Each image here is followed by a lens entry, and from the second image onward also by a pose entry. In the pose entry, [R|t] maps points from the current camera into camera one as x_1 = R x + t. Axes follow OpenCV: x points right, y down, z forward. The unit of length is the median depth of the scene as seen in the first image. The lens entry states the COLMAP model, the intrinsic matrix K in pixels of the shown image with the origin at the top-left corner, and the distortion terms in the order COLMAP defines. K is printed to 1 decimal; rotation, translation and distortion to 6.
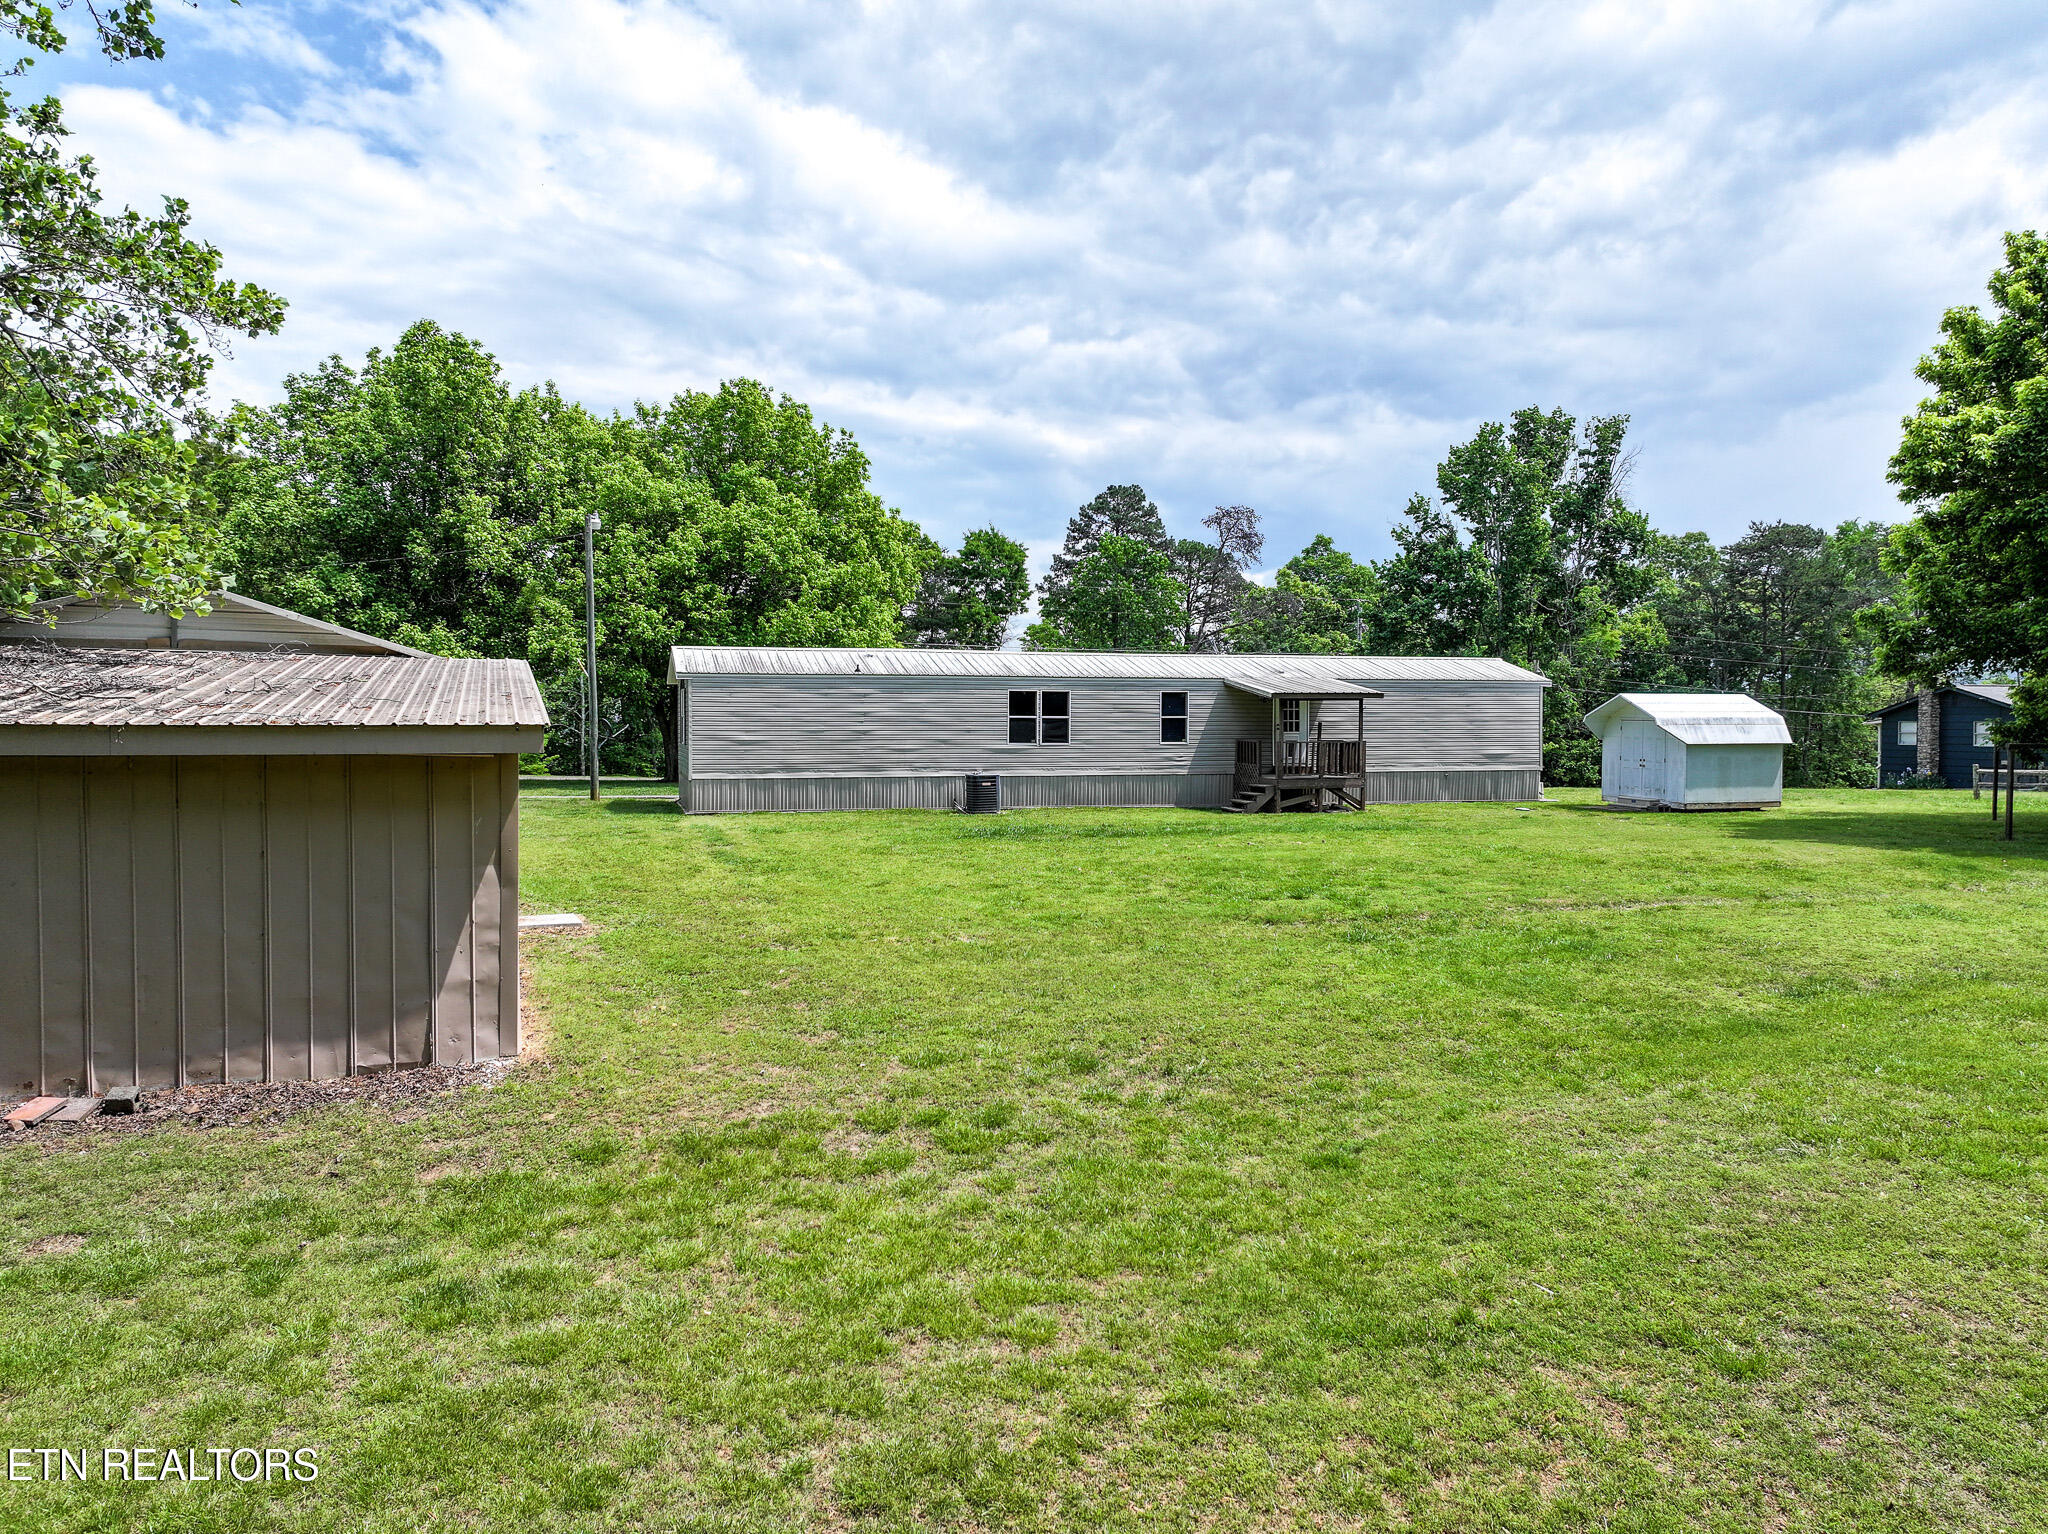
lens RADIAL K [[1461.8, 0, 1019.0], [0, 1461.8, 726.0], [0, 0, 1]] dist [0.011504, 0.002069]
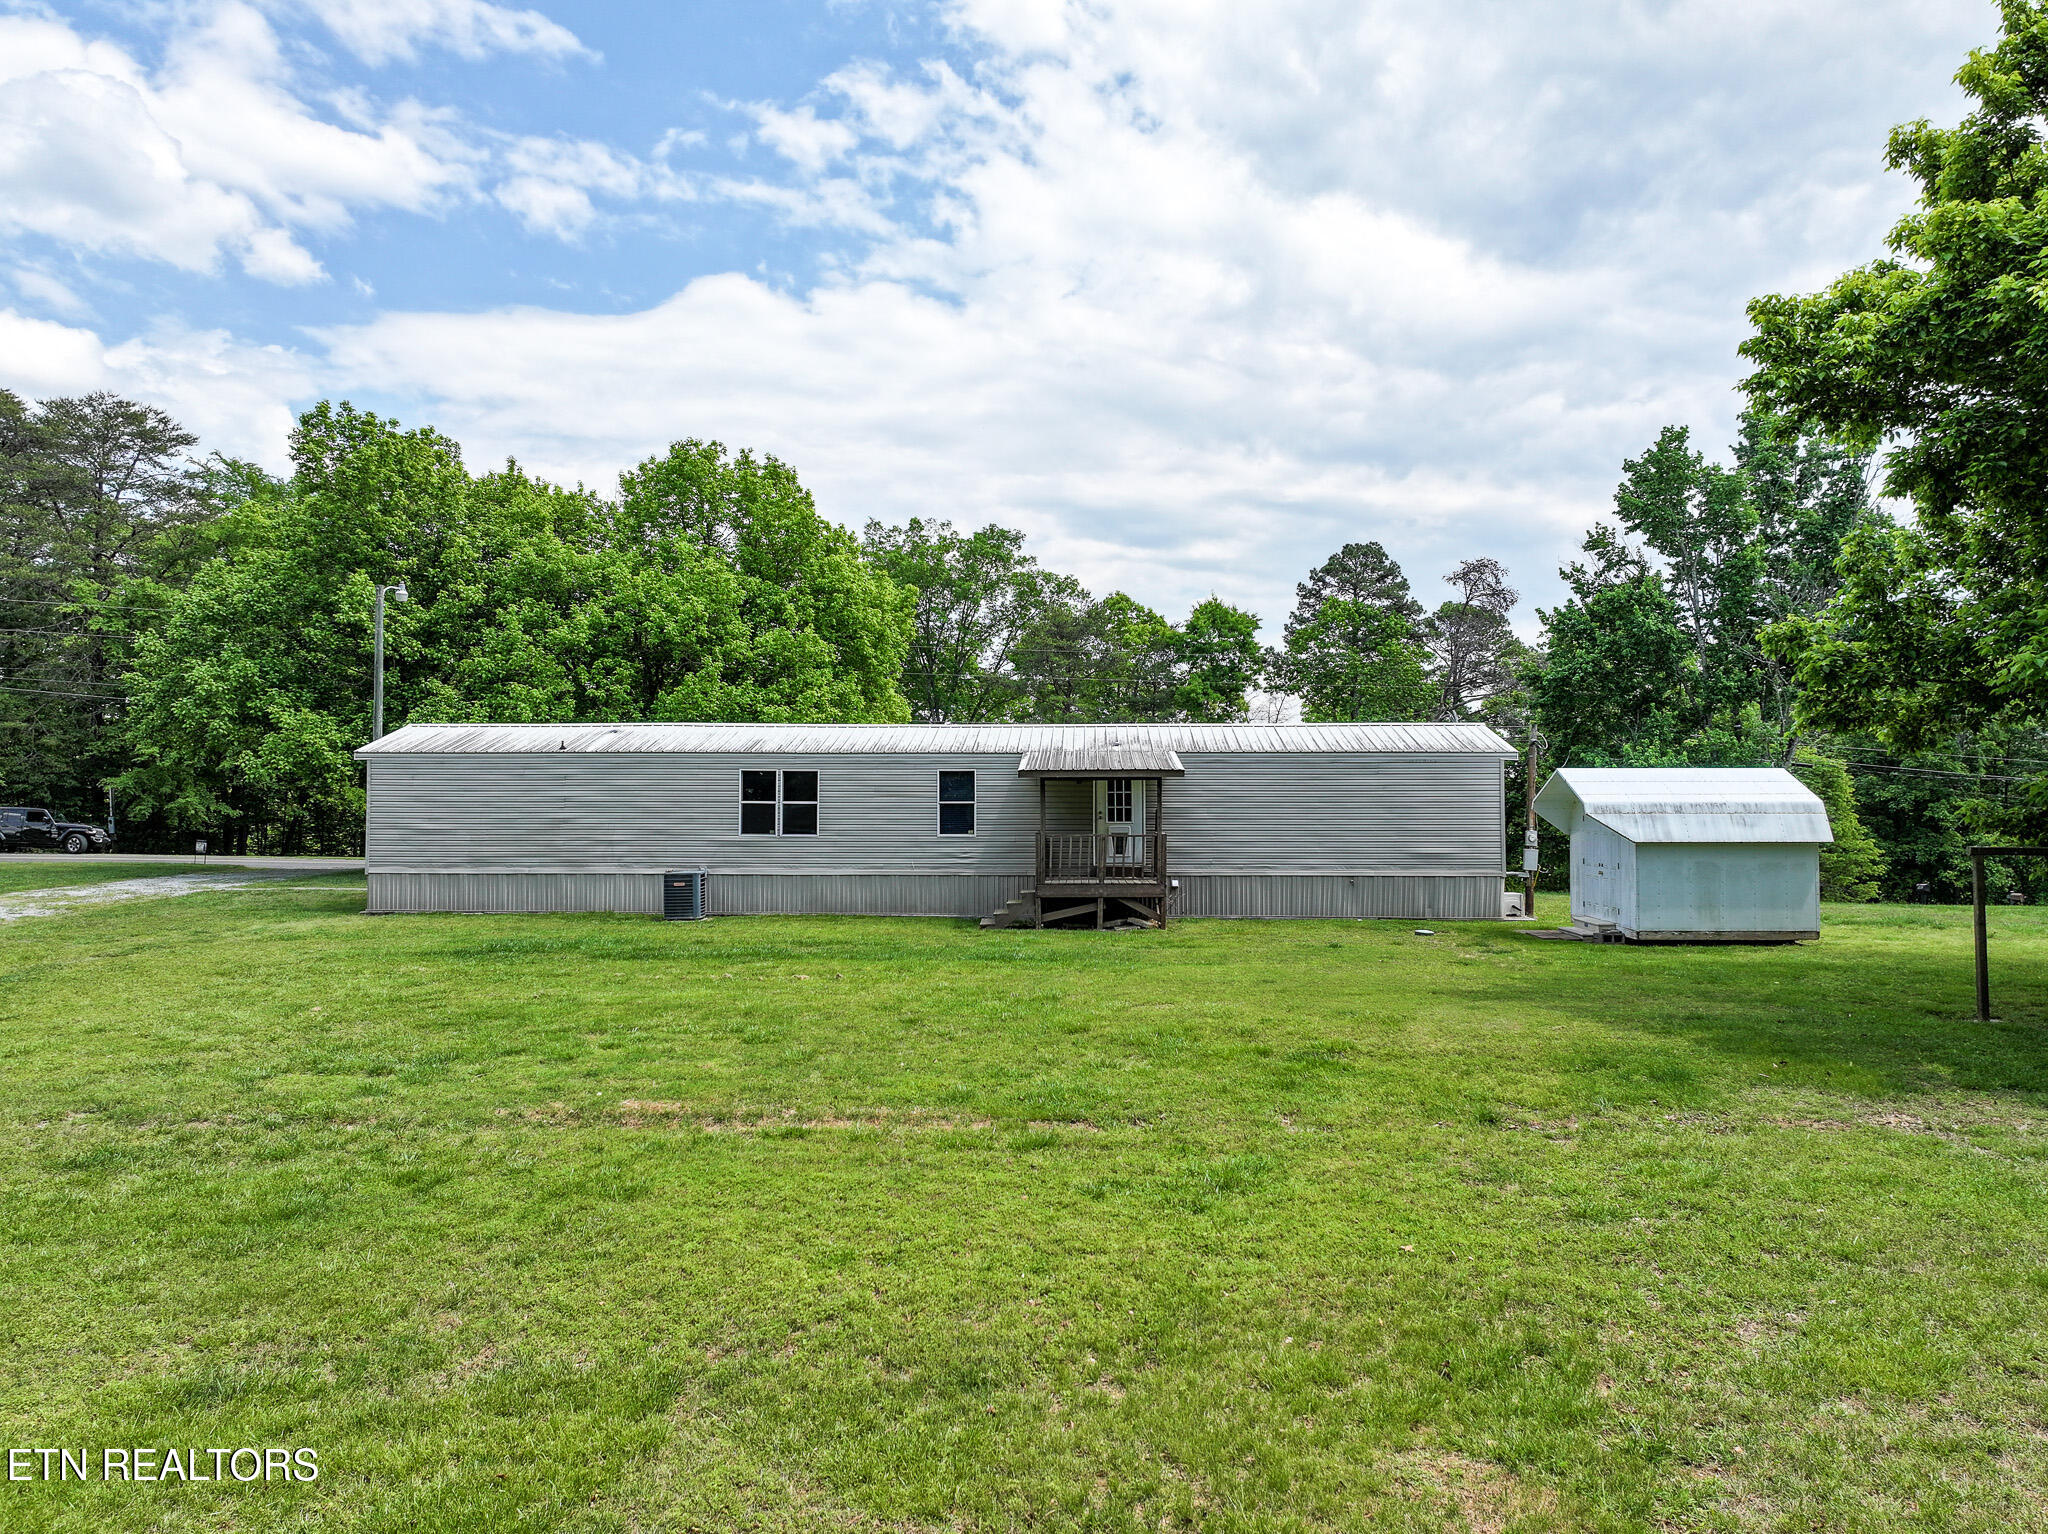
lens RADIAL K [[1480.7, 0, 1027.3], [0, 1480.7, 721.5], [0, 0, 1]] dist [0.019236, 0.001897]
pose [[0.943256, -0.018540, -0.331548, 0.352370], [-0.003553, 0.997820, -0.065906, 0.002380], [0.332047, 0.063344, 0.941134, 0.216570]]
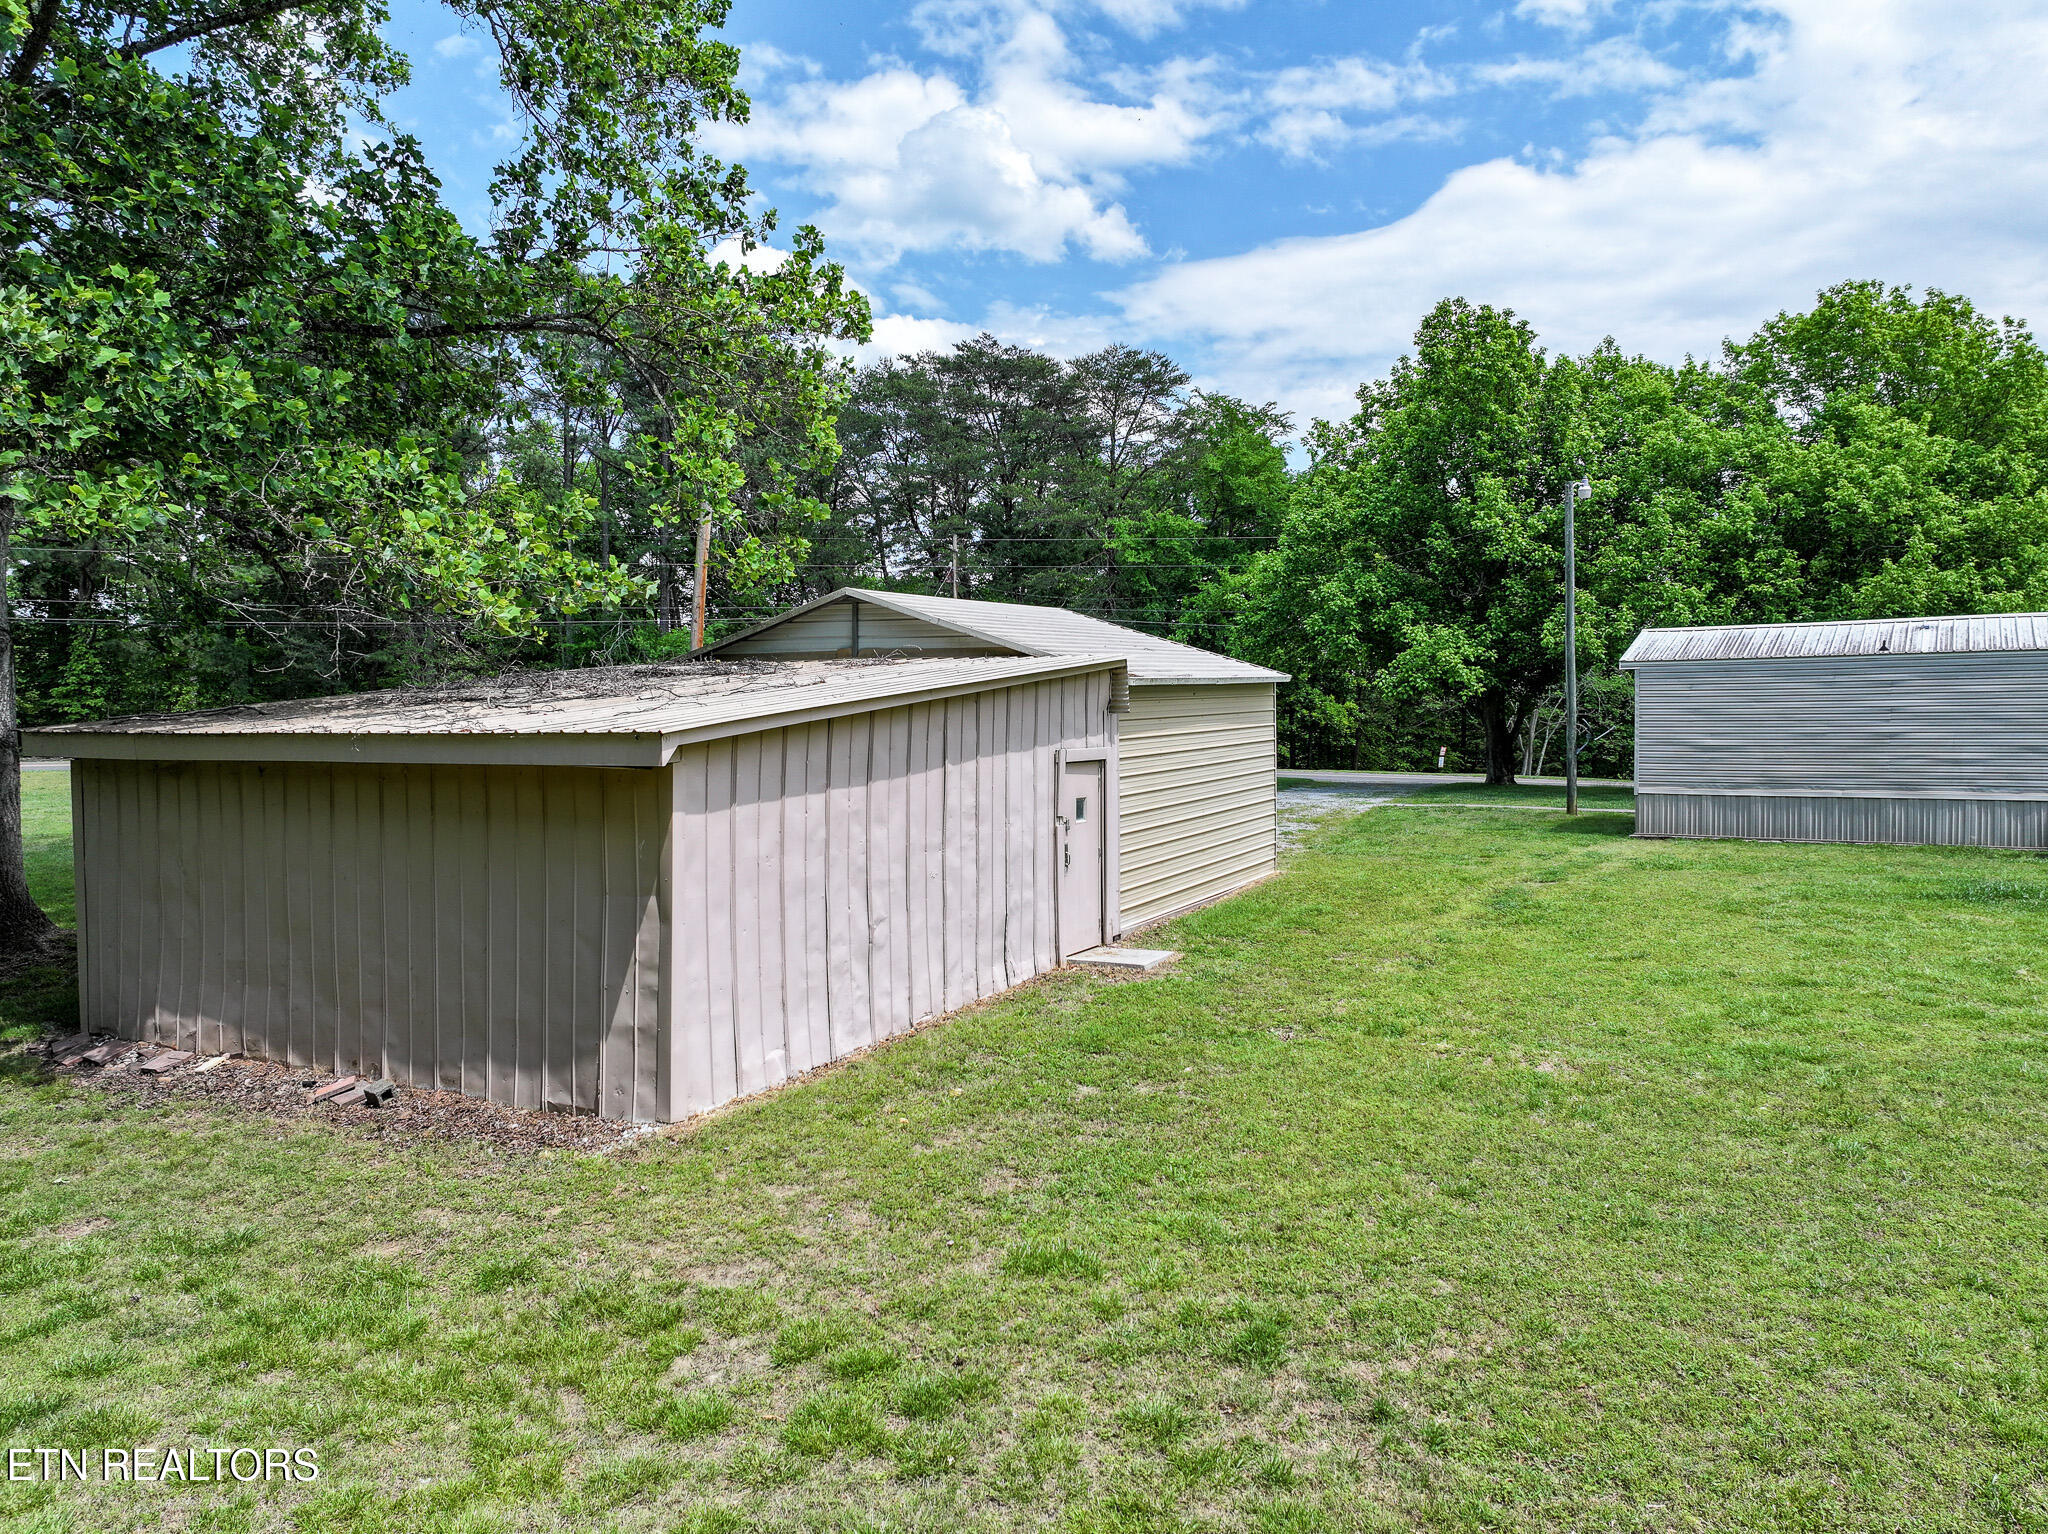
lens RADIAL K [[1426.3, 0, 1024.0], [0, 1426.3, 767.0], [0, 0, 1]] dist [0.006819, 0.009162]
pose [[0.653138, 0.020097, -0.756973, 0.118970], [0.003989, 0.999543, 0.029978, -0.002495], [0.757229, -0.022599, 0.652759, 0.173194]]
